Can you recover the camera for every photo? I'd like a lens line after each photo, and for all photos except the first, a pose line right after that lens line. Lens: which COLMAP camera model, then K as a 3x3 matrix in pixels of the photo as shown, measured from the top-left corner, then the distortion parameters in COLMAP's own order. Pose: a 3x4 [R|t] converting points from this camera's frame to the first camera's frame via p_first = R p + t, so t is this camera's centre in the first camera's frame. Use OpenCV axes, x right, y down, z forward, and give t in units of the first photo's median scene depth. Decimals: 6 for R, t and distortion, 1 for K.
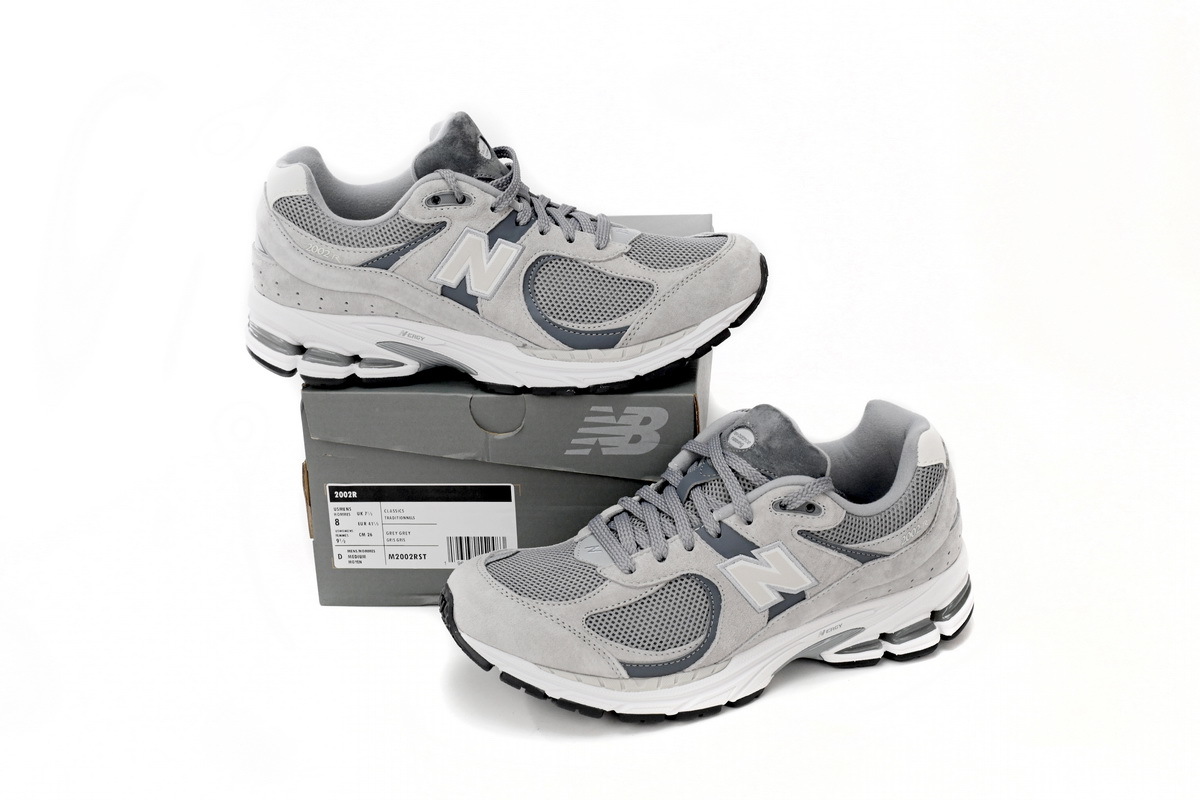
lens RADIAL K [[1590.5, 0, 600.0], [0, 1590.5, 400.0], [0, 0, 1]] dist [-0.010214, 0.000139]
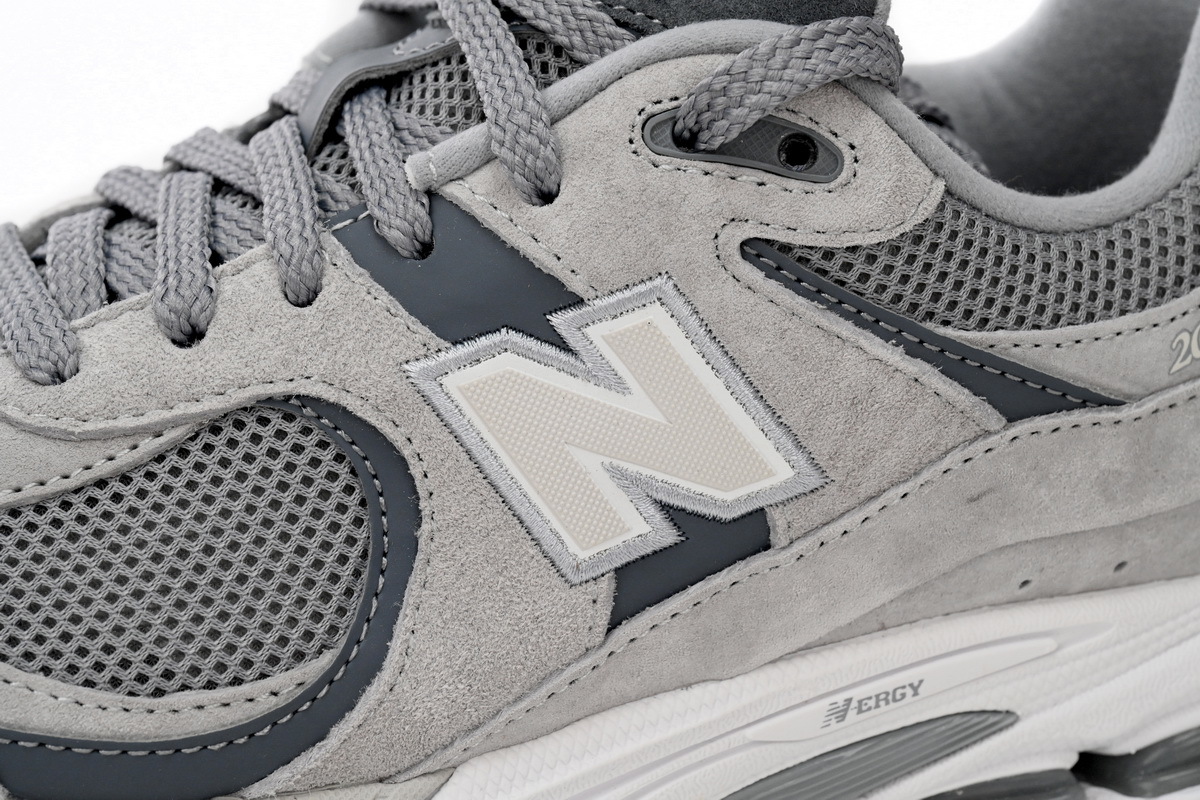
lens RADIAL K [[3581.2, 0, 600.0], [0, 3581.2, 400.0], [0, 0, 1]] dist [0.047631, -0.430503]
pose [[0.998033, 0.057585, -0.024762, 0.116989], [-0.060378, 0.989289, -0.132894, 0.180266], [0.016844, 0.134128, 0.990821, 0.453086]]
